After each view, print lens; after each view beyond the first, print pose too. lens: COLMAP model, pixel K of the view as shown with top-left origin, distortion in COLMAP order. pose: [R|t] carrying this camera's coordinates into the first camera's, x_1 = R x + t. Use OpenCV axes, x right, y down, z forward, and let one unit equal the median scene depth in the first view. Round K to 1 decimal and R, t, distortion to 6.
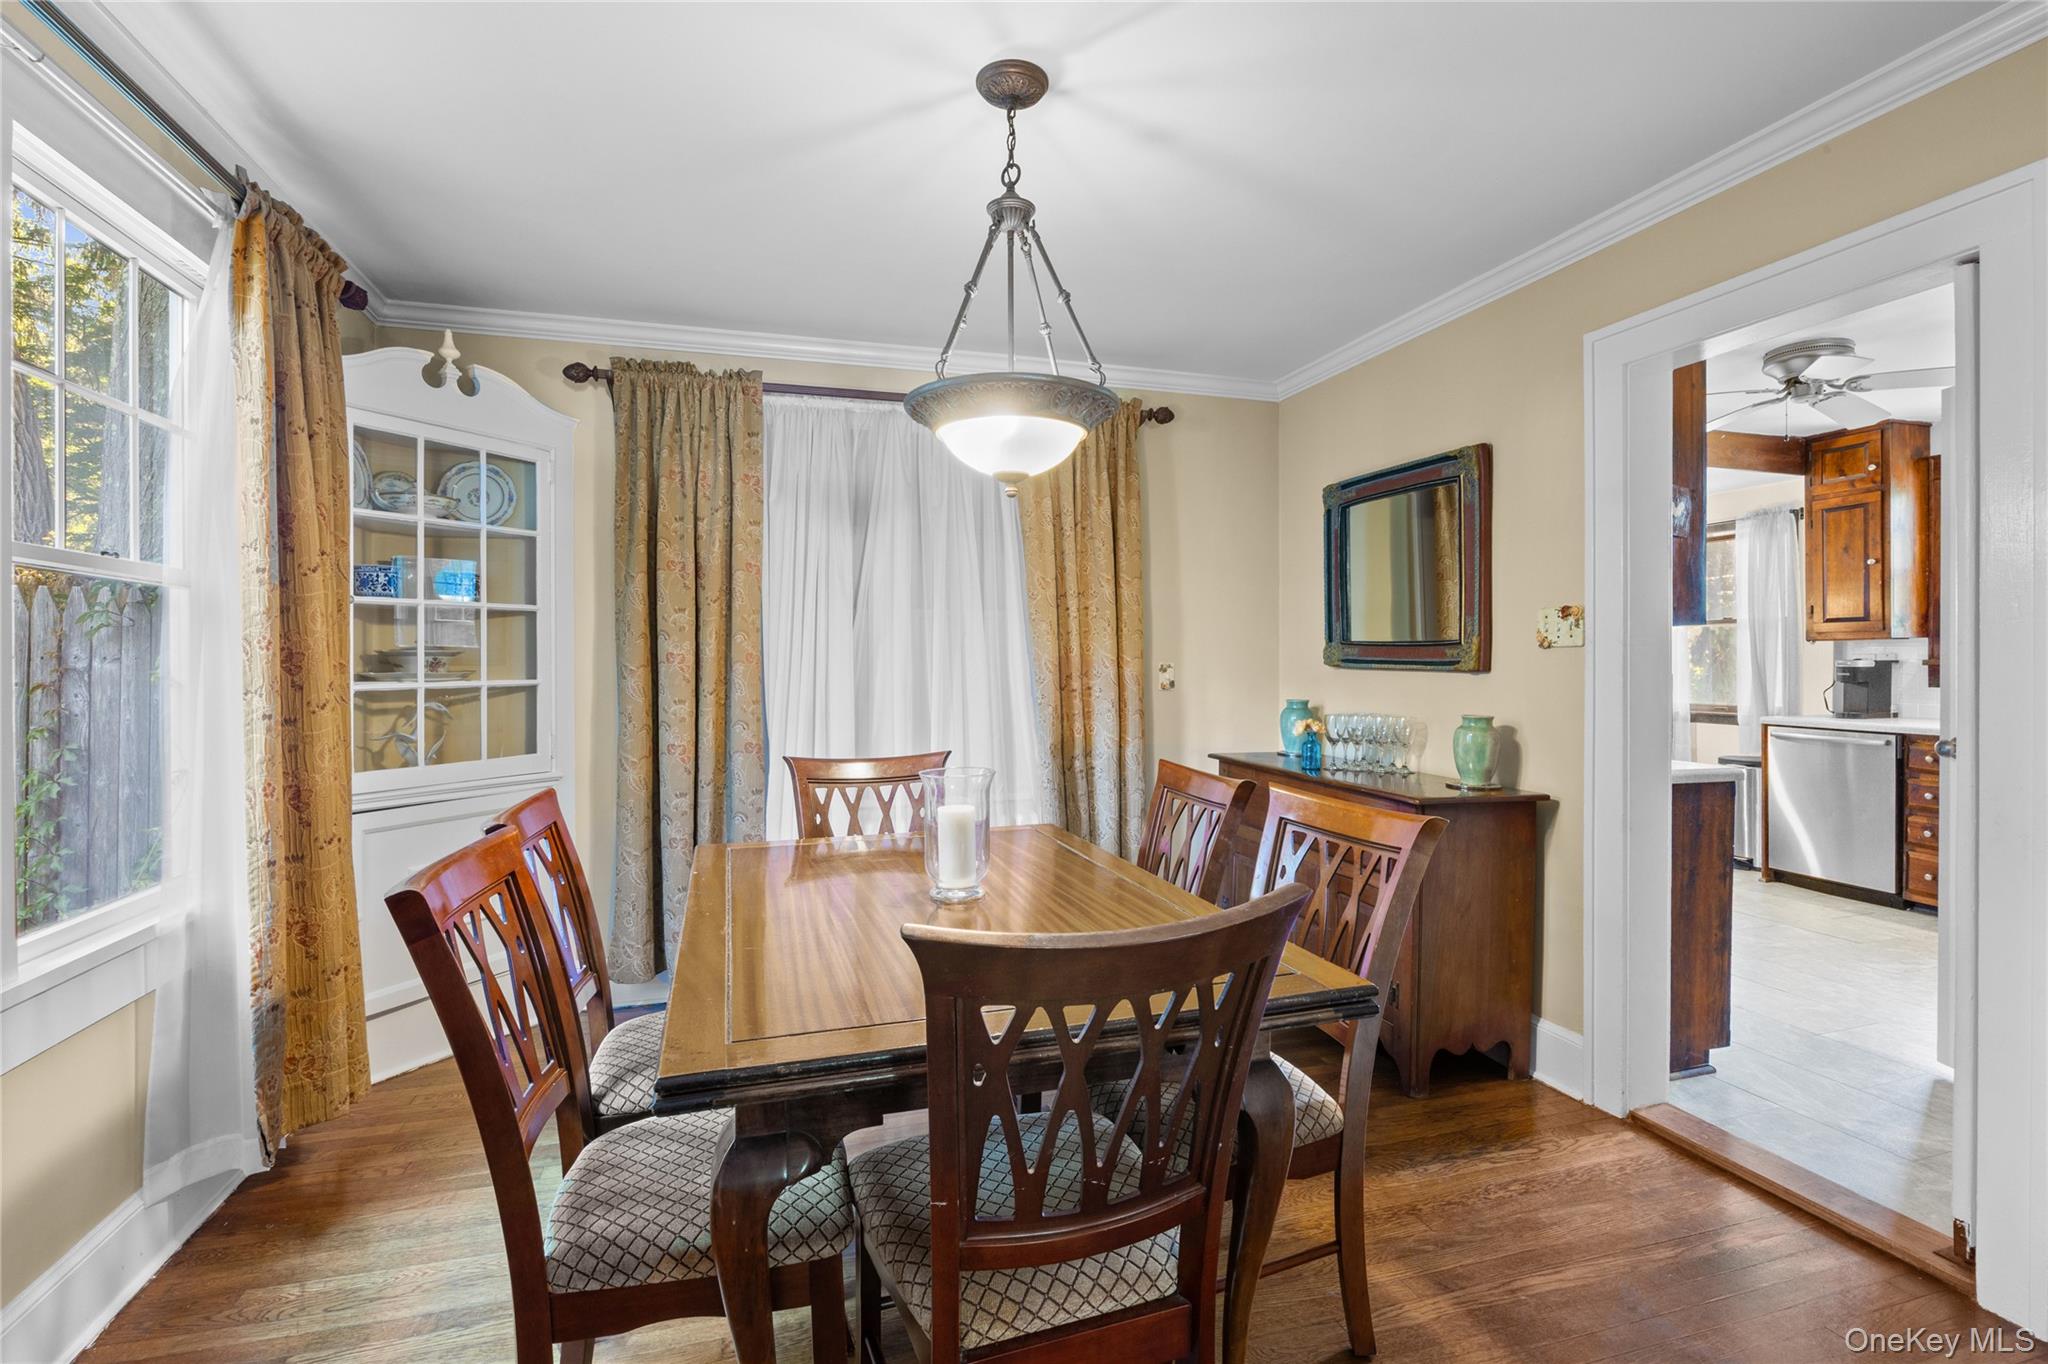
lens RADIAL K [[941.6, 0, 1013.7], [0, 941.6, 663.2], [0, 0, 1]] dist [-0.019698, 0.000277]
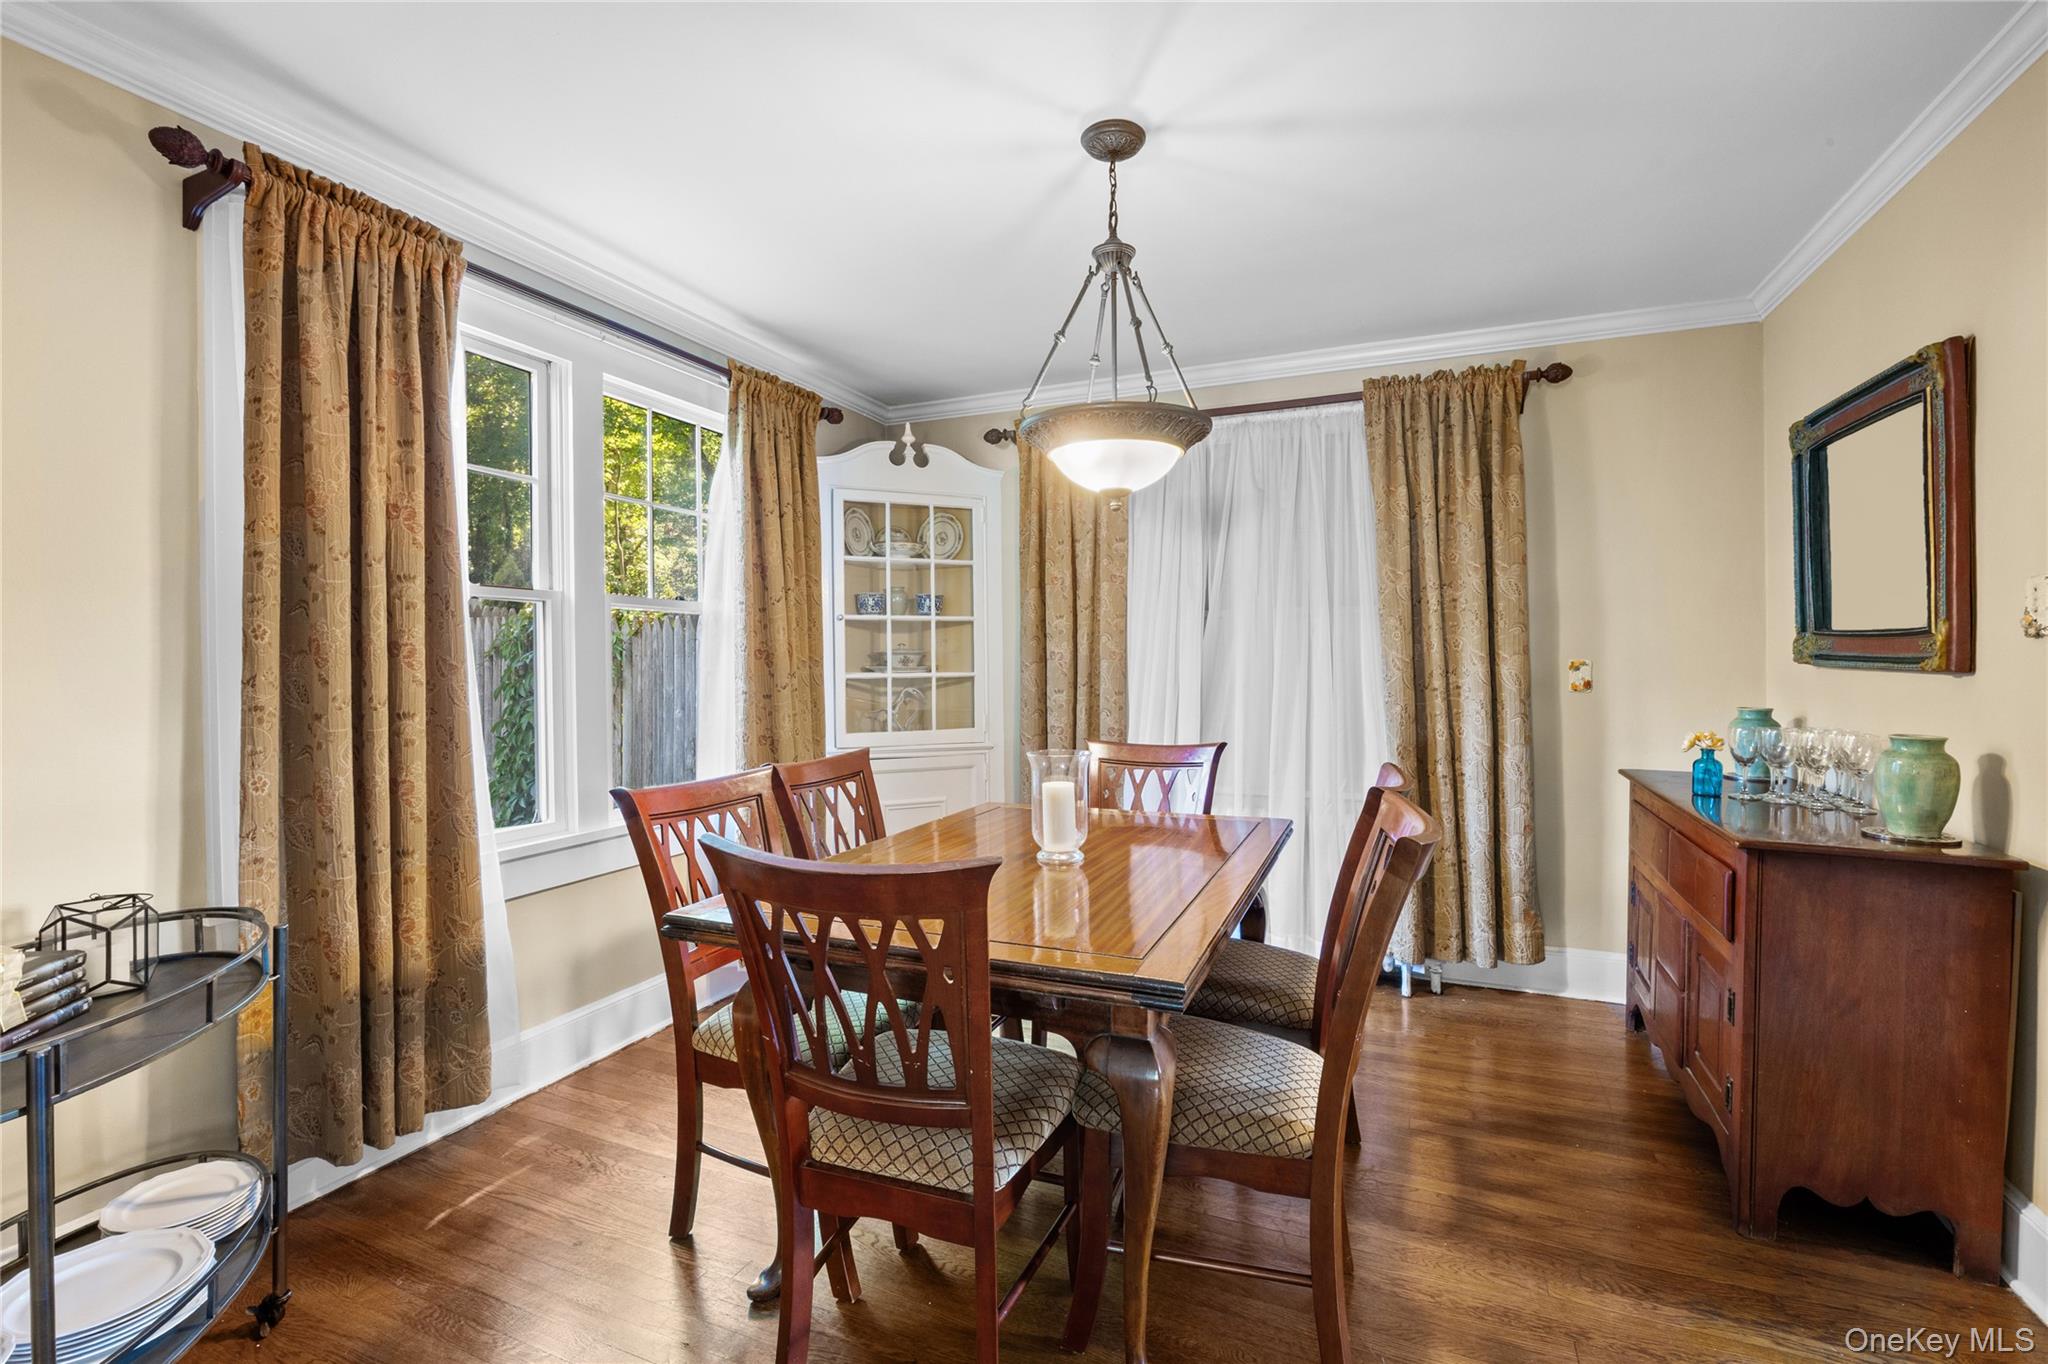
lens RADIAL K [[899.8, 0, 1021.4], [0, 899.8, 665.9], [0, 0, 1]] dist [-0.018430, 0.000526]
pose [[0.765664, 0.004014, -0.643229, 0.392846], [0.000039, 0.999980, 0.006287, 0.000031], [0.643241, -0.004838, 0.765648, 0.072875]]
